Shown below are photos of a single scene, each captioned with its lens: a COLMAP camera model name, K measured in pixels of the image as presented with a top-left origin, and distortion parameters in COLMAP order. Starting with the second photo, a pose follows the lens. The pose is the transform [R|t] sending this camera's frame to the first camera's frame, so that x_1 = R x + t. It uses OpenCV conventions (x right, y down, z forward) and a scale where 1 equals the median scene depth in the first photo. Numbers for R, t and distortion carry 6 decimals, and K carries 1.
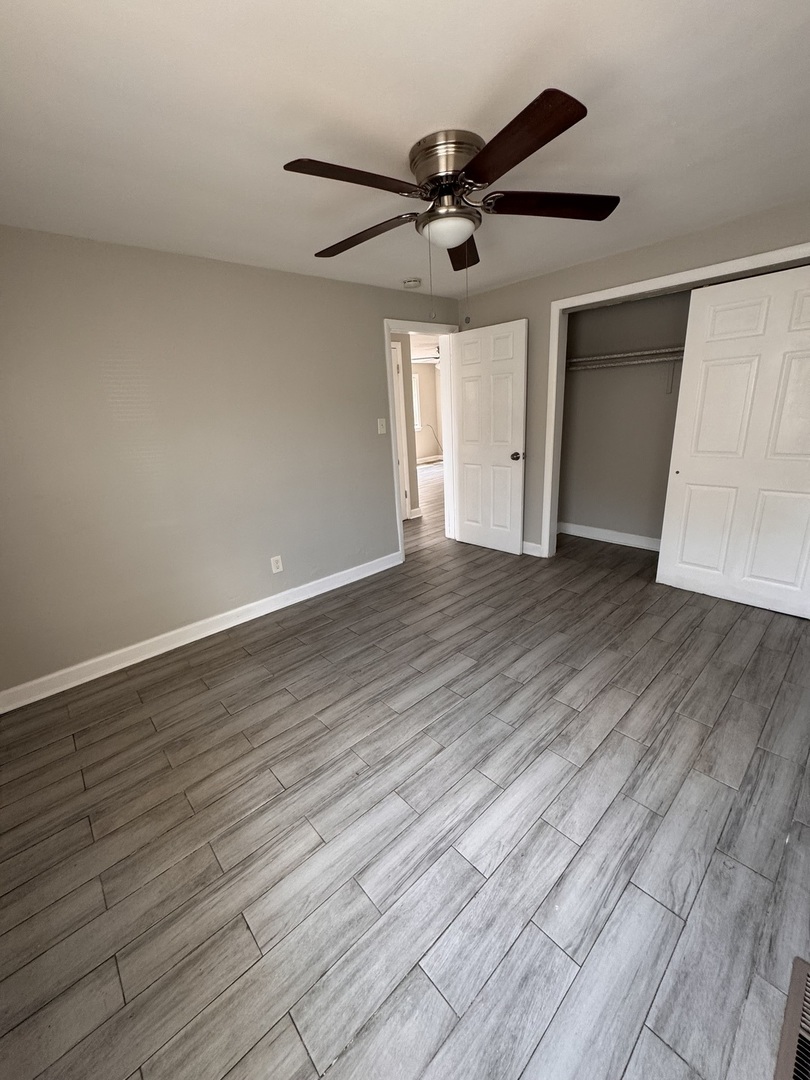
lens RADIAL K [[429.6, 0, 405.0], [0, 429.6, 540.0], [0, 0, 1]] dist [0.000158, 0.000084]
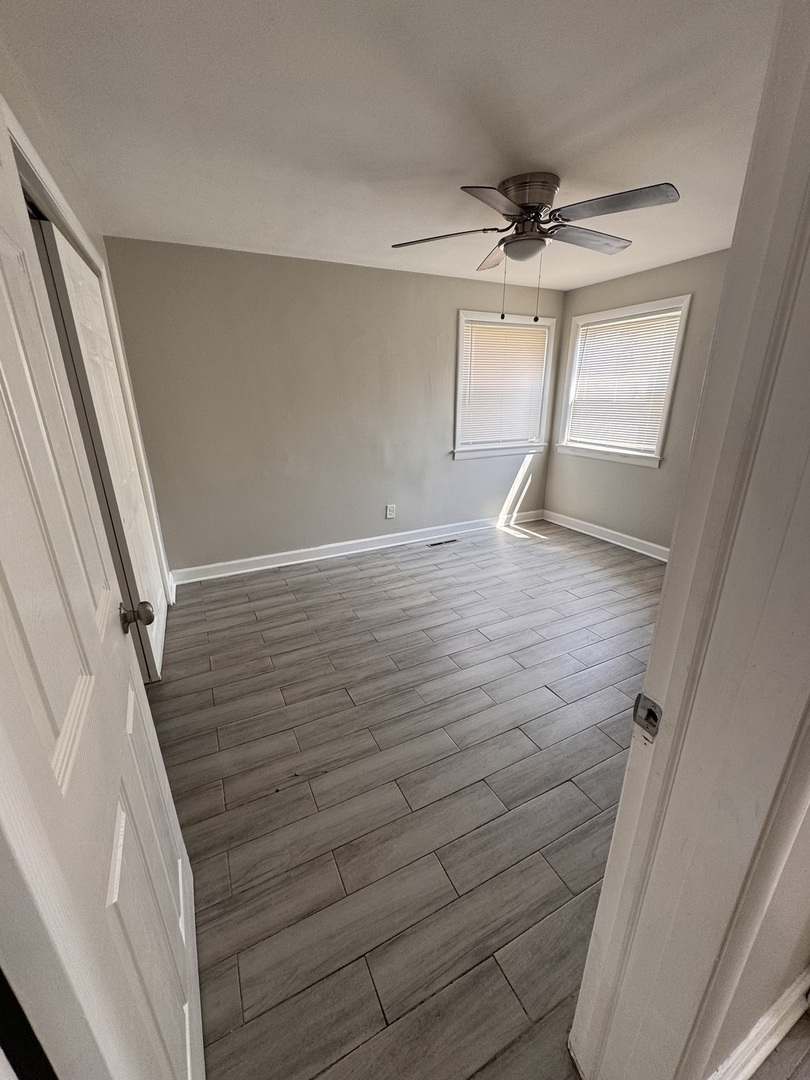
lens RADIAL K [[429.6, 0, 405.0], [0, 429.6, 540.0], [0, 0, 1]] dist [0.000158, 0.000084]
pose [[-0.960378, -0.019887, 0.277990, 0.050331], [0.148085, 0.808586, 0.569438, -0.571583], [-0.236103, 0.588042, -0.773603, 1.841367]]
